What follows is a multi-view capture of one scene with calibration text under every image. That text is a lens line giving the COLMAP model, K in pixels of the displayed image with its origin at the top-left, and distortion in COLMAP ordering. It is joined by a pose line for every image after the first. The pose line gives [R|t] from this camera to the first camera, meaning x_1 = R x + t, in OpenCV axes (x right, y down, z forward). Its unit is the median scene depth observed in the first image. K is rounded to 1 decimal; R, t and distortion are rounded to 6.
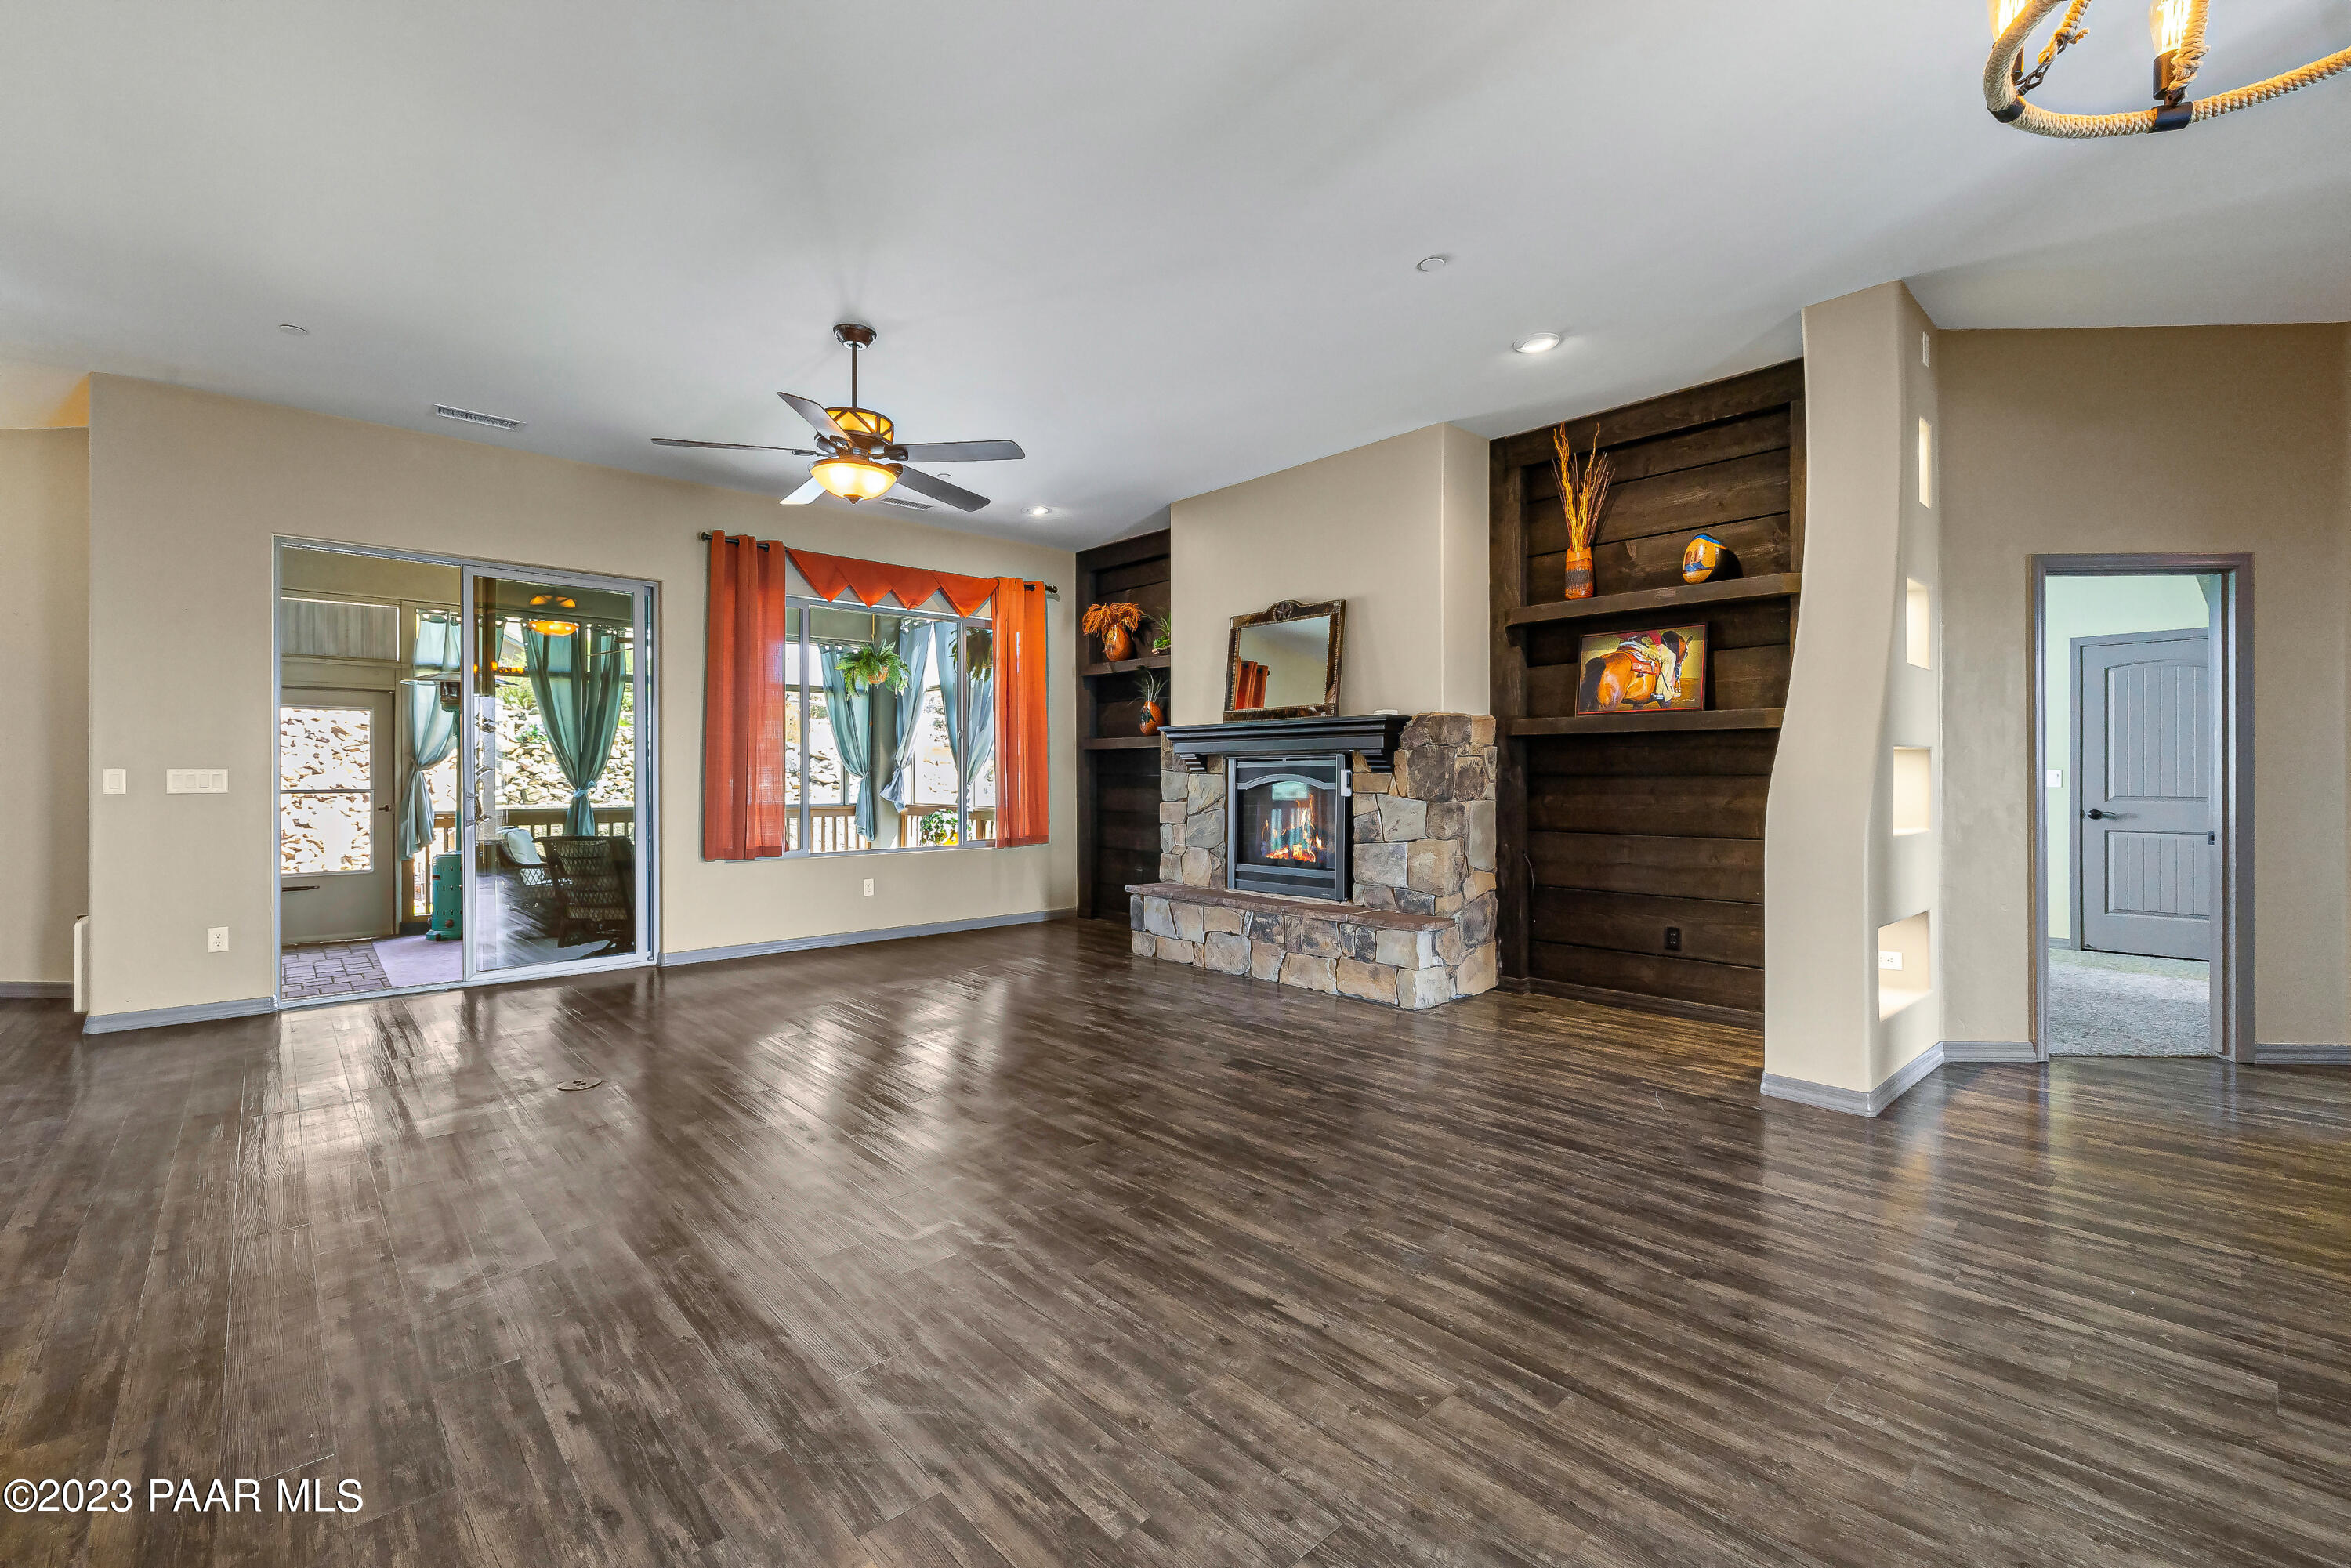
lens RADIAL K [[1045.4, 0, 1170.9], [0, 1045.4, 773.7], [0, 0, 1]] dist [-0.002252, -0.000620]
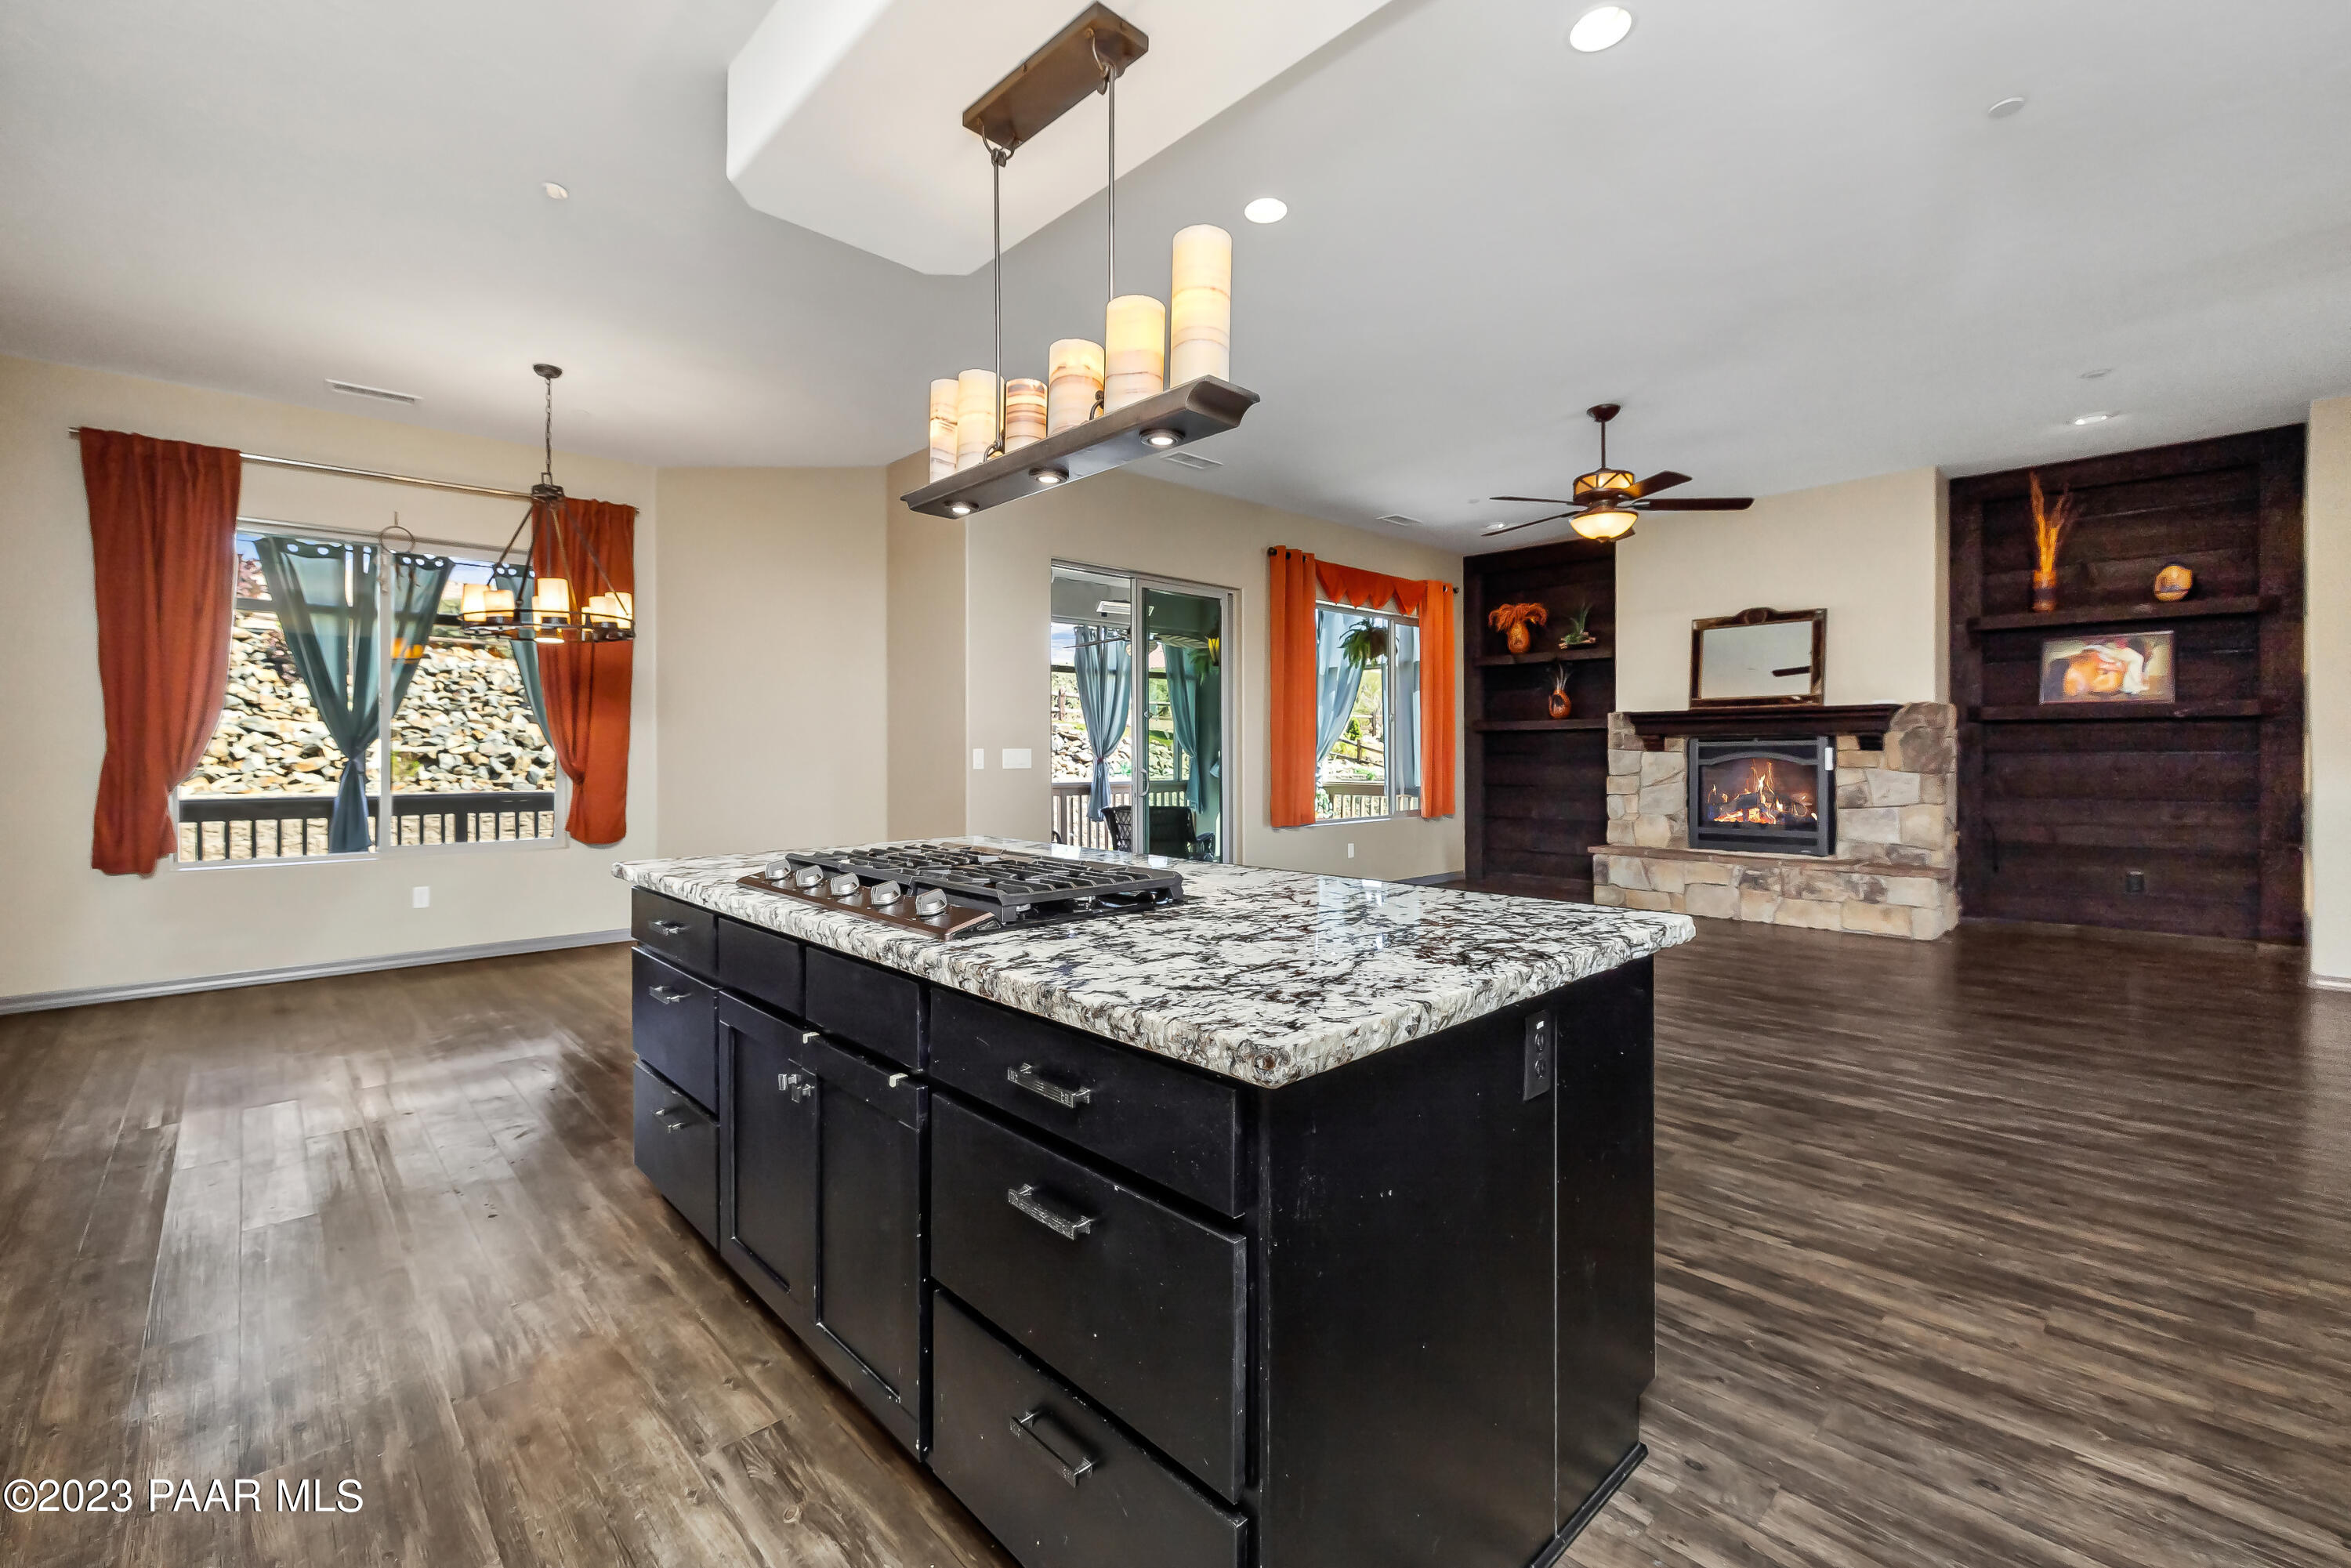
lens RADIAL K [[1045.4, 0, 1156.3], [0, 1045.4, 755.1], [0, 0, 1]] dist [-0.002252, -0.000620]
pose [[0.998610, -0.001434, 0.052686, -0.682434], [0.001349, 0.999998, 0.001649, 0.001189], [-0.052688, -0.001576, 0.998610, -0.173369]]
